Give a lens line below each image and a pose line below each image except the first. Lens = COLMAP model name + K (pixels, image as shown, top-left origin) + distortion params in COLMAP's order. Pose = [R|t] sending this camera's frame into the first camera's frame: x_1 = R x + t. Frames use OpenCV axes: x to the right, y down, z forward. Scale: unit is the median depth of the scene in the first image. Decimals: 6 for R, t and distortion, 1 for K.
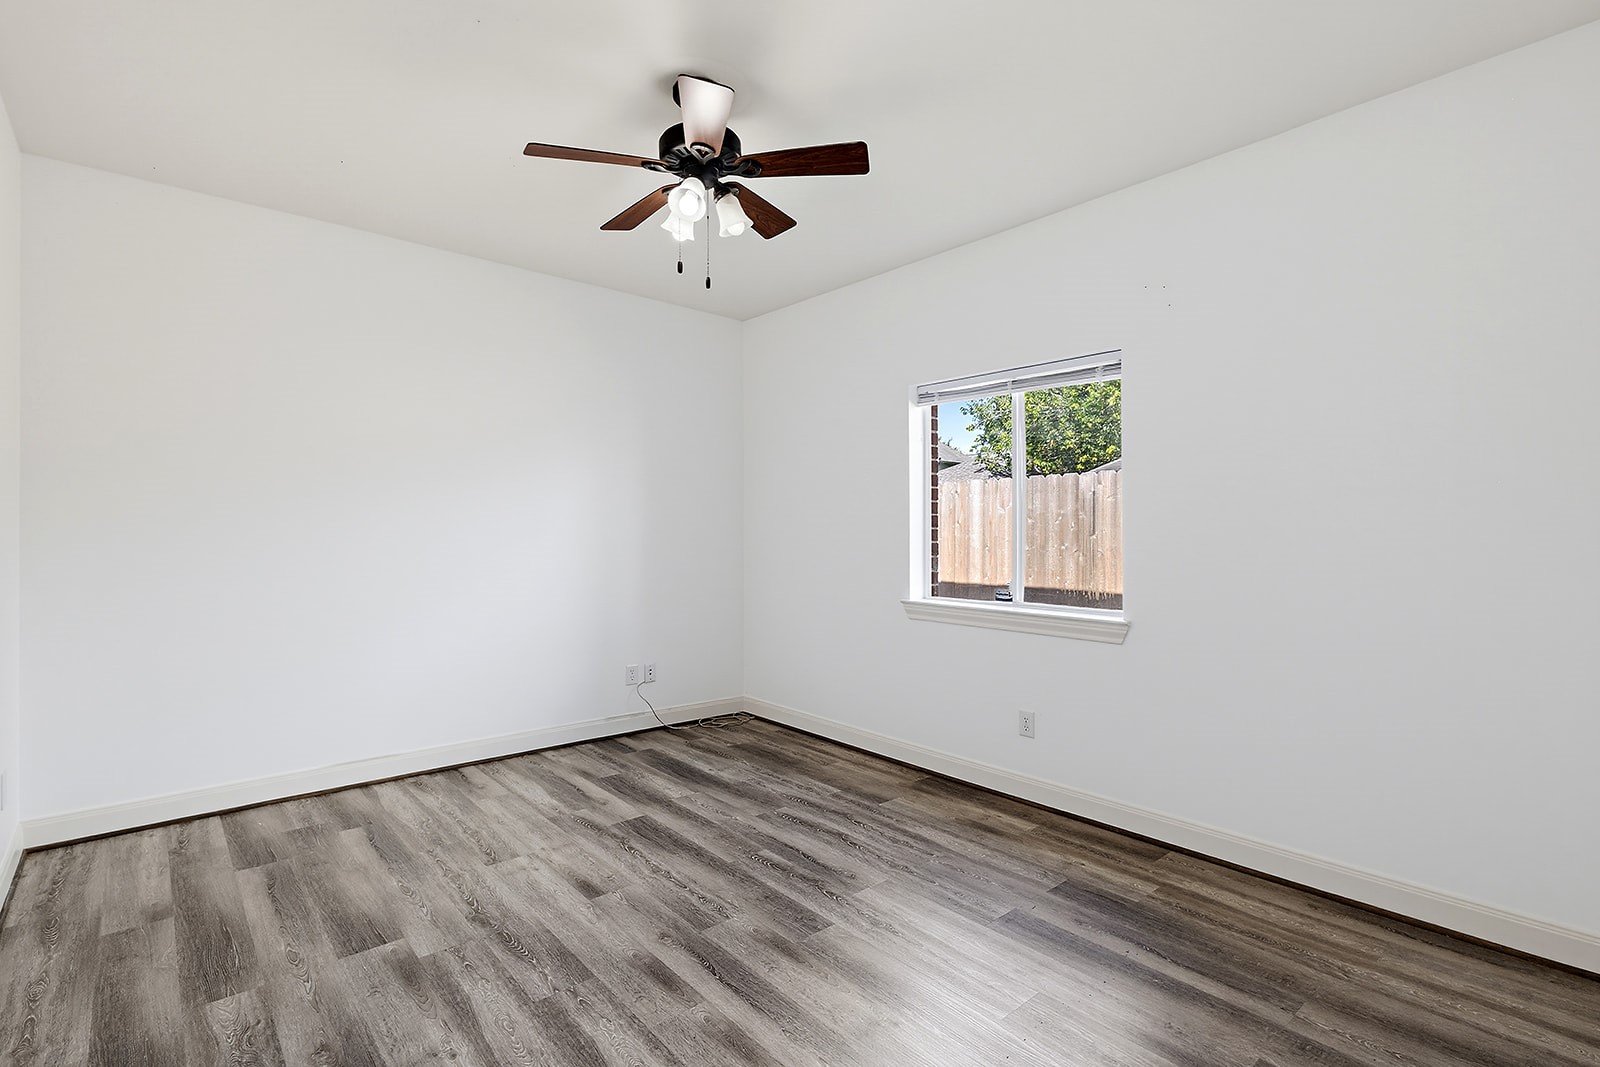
lens RADIAL K [[749.4, 0, 801.0], [0, 749.4, 533.0], [0, 0, 1]] dist [0.005217, -0.000016]
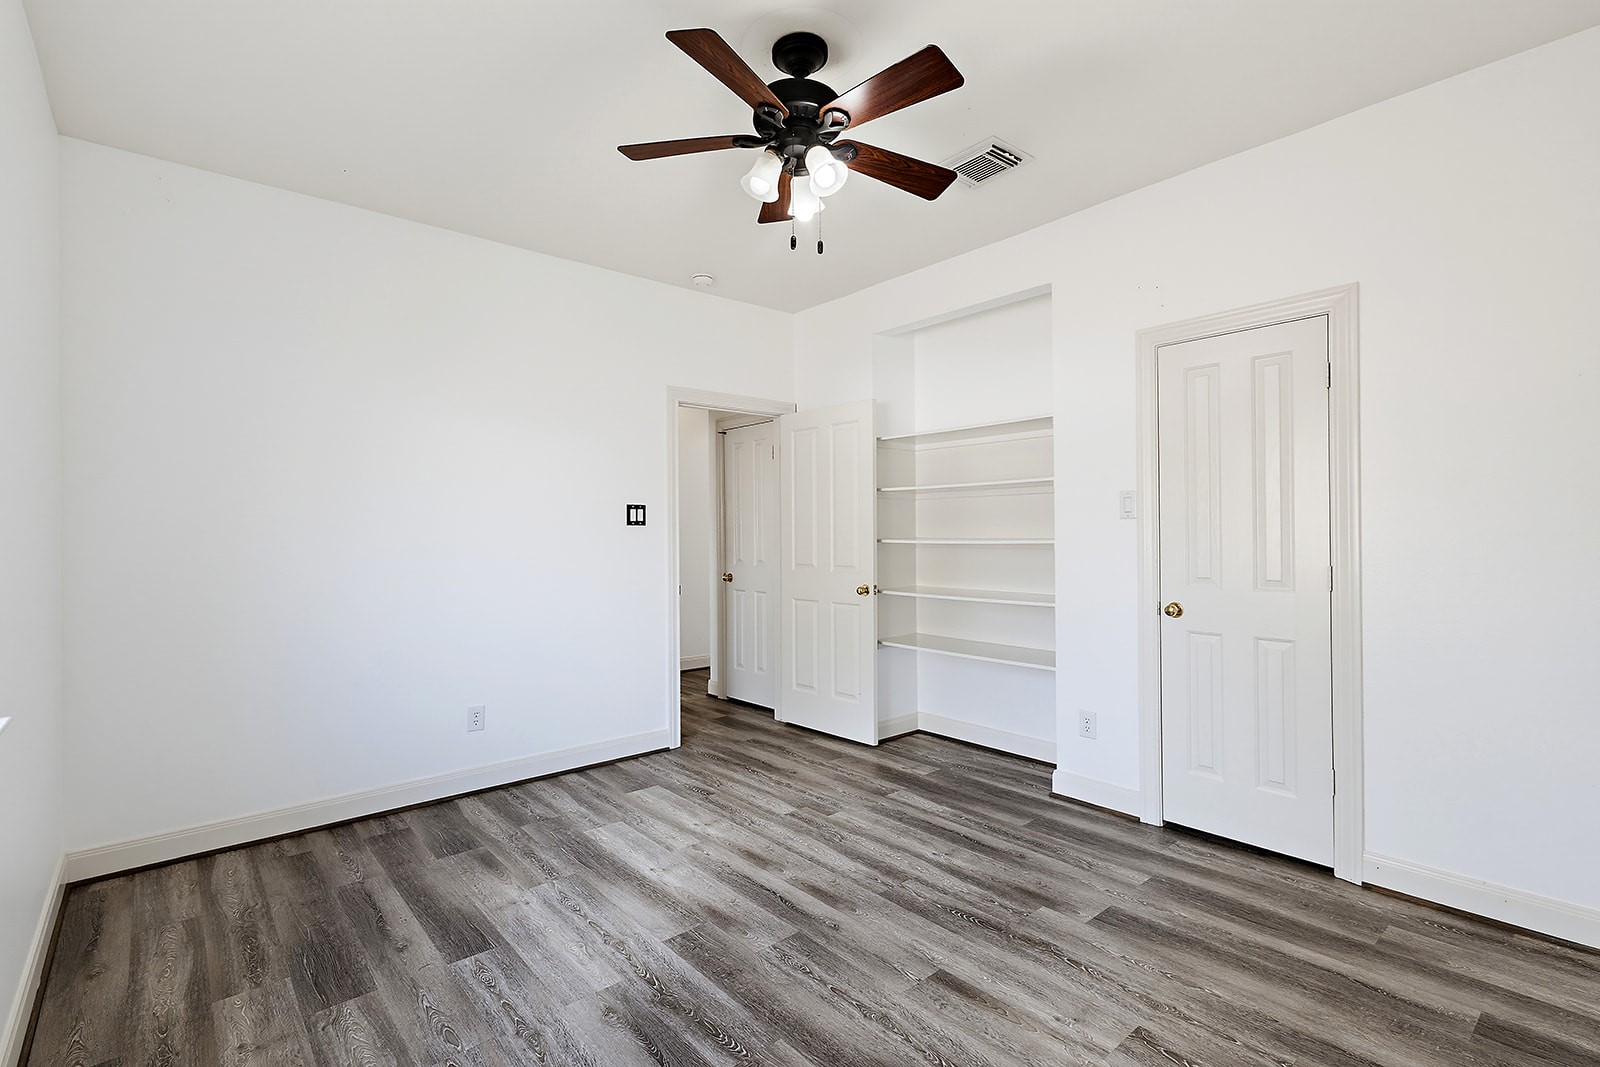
lens RADIAL K [[749.4, 0, 798.9], [0, 749.4, 532.5], [0, 0, 1]] dist [0.005217, -0.000016]
pose [[-0.999915, 0.007942, 0.010361, -0.145247], [0.007997, 0.999954, 0.005333, -0.006289], [-0.010318, 0.005416, -0.999932, 1.978030]]
